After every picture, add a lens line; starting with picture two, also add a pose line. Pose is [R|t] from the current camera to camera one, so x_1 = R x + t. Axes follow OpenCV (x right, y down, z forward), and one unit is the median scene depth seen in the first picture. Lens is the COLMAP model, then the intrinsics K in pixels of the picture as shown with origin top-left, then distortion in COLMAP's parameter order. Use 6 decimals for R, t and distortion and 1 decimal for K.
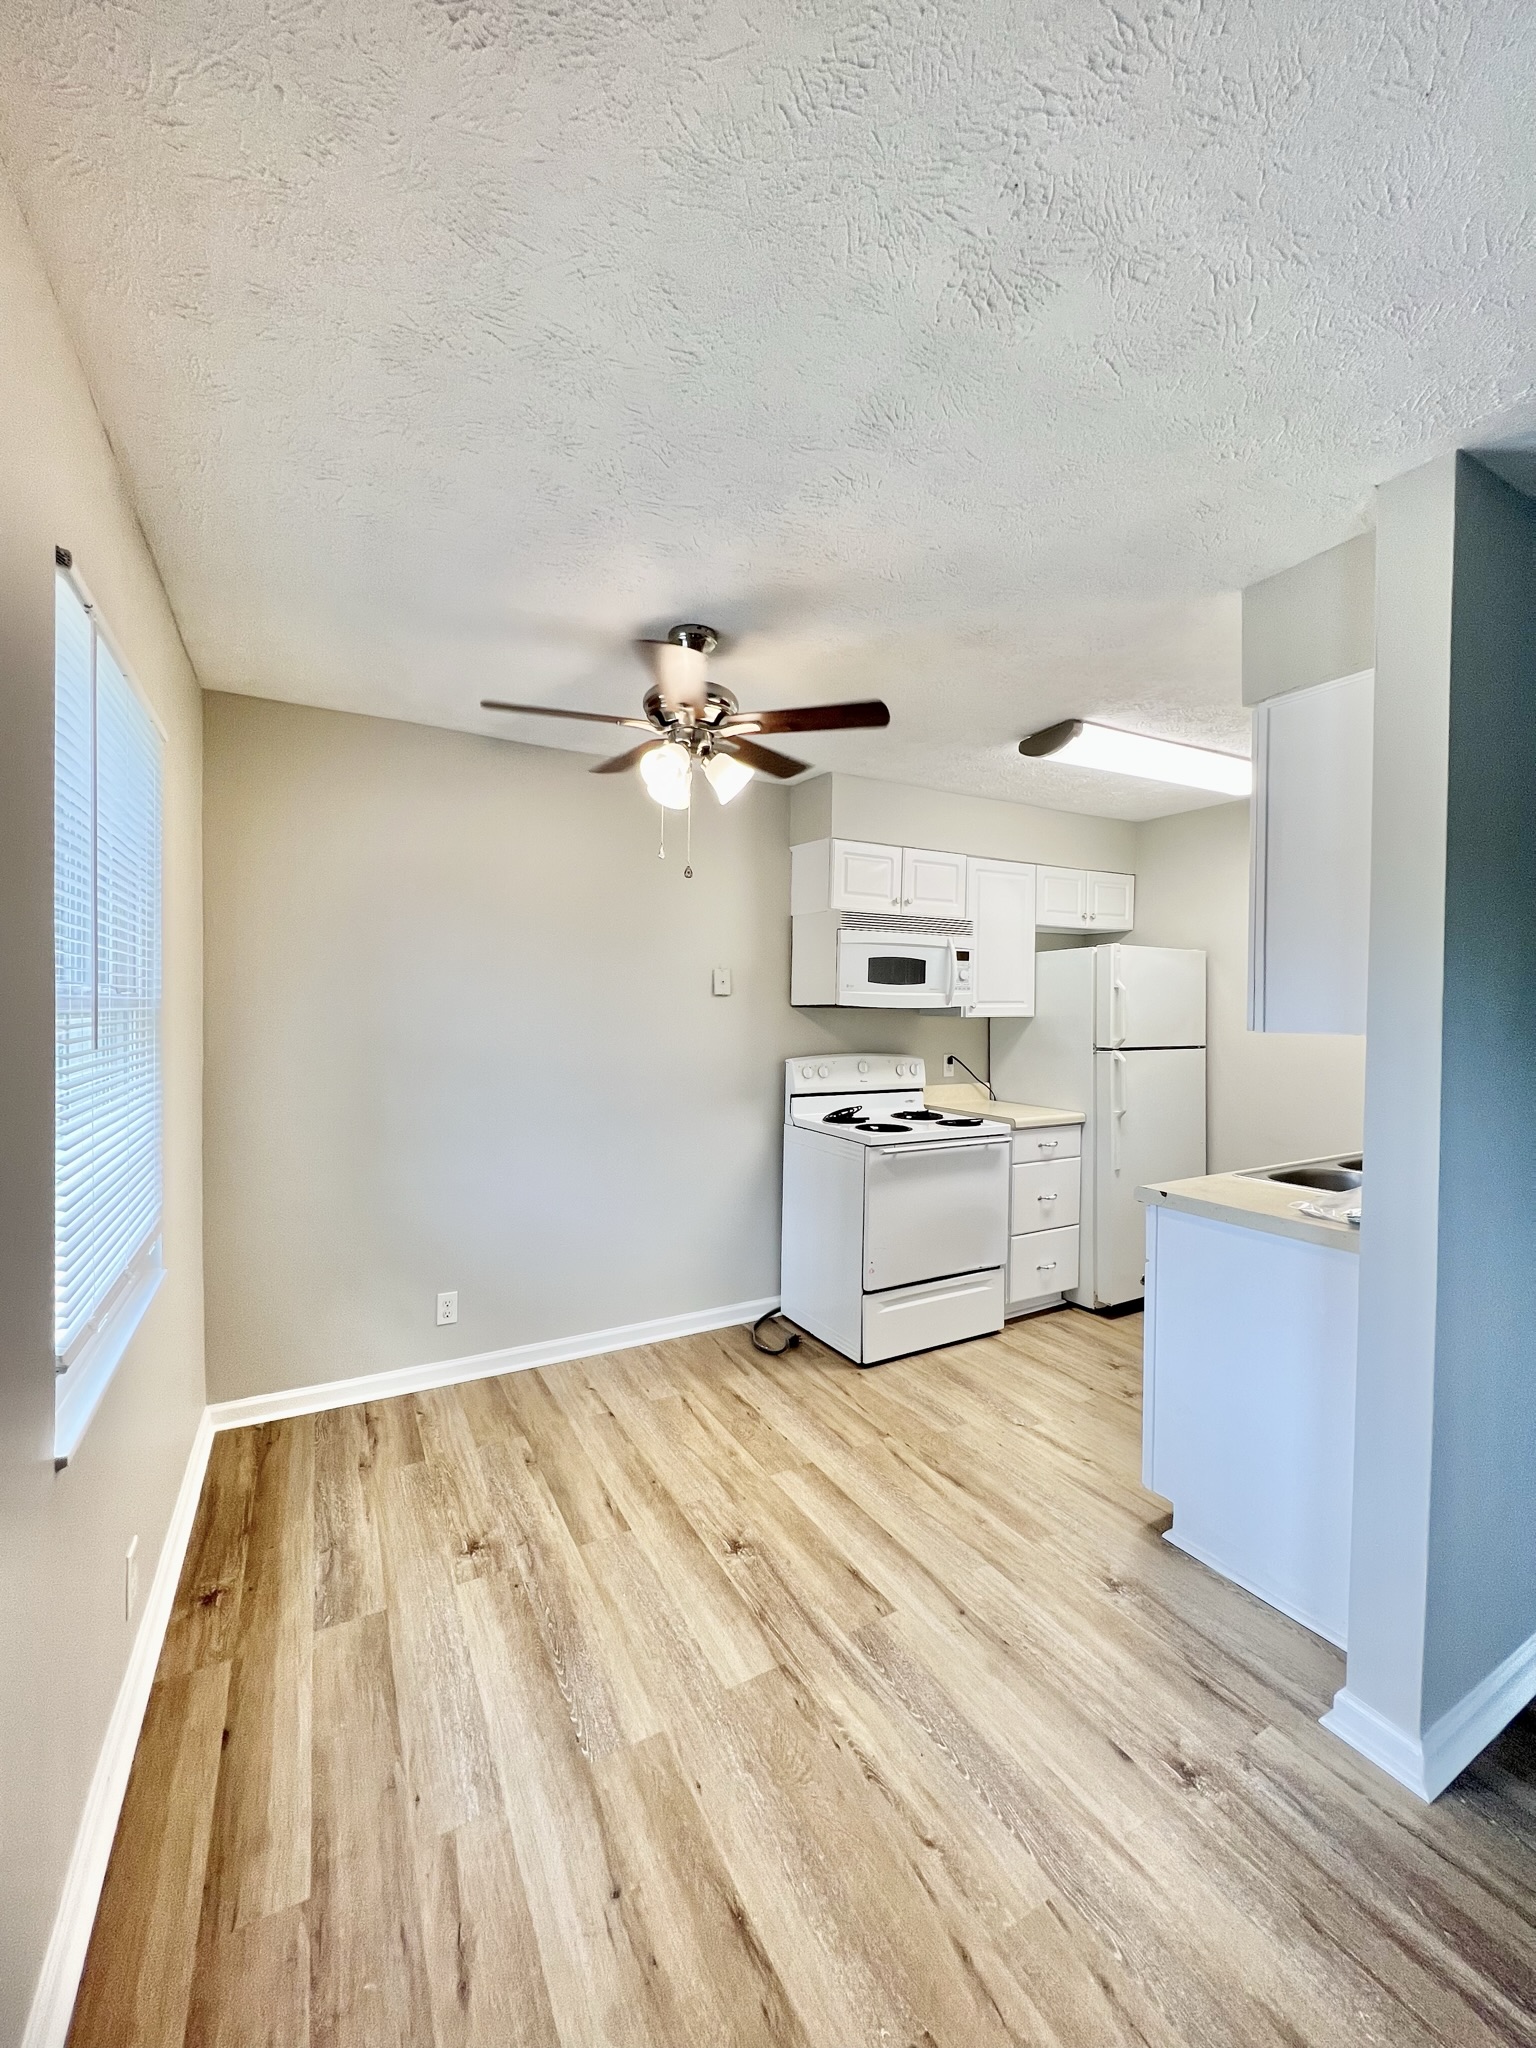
lens RADIAL K [[808.8, 0, 752.3], [0, 808.8, 1008.6], [0, 0, 1]] dist [0.002701, -0.000025]
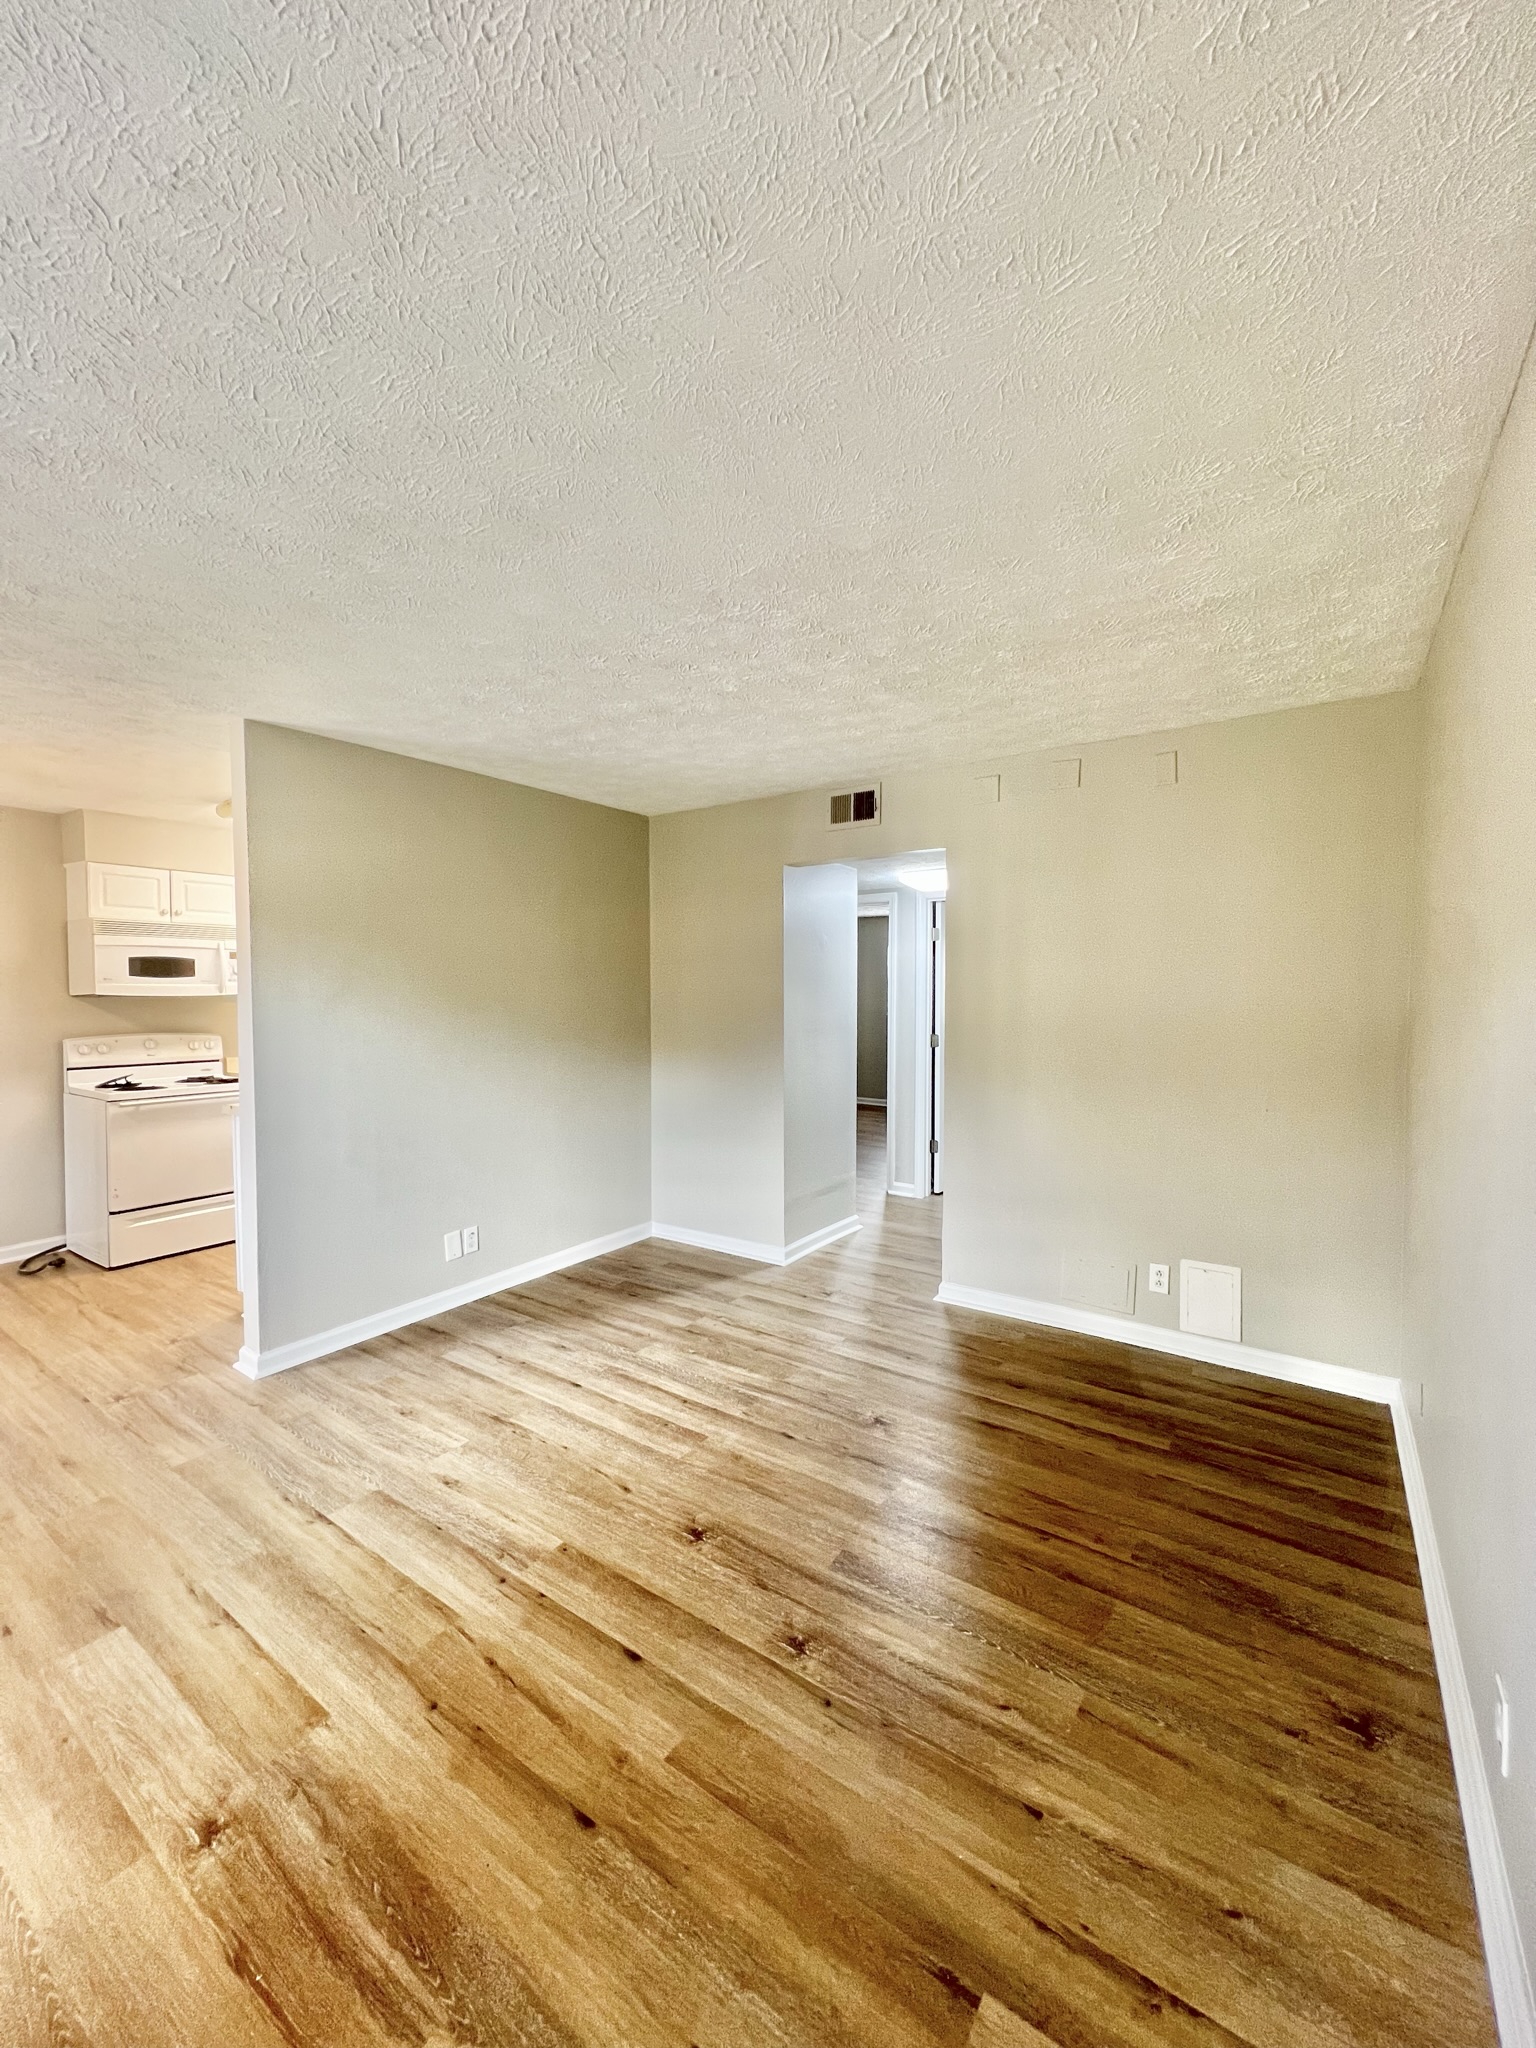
lens RADIAL K [[808.8, 0, 779.0], [0, 808.8, 1027.5], [0, 0, 1]] dist [0.002701, -0.000025]
pose [[0.892669, -0.030704, 0.449666, 0.464284], [0.014710, 0.999130, 0.039020, 0.012437], [-0.450473, -0.028217, 0.892344, -0.576496]]
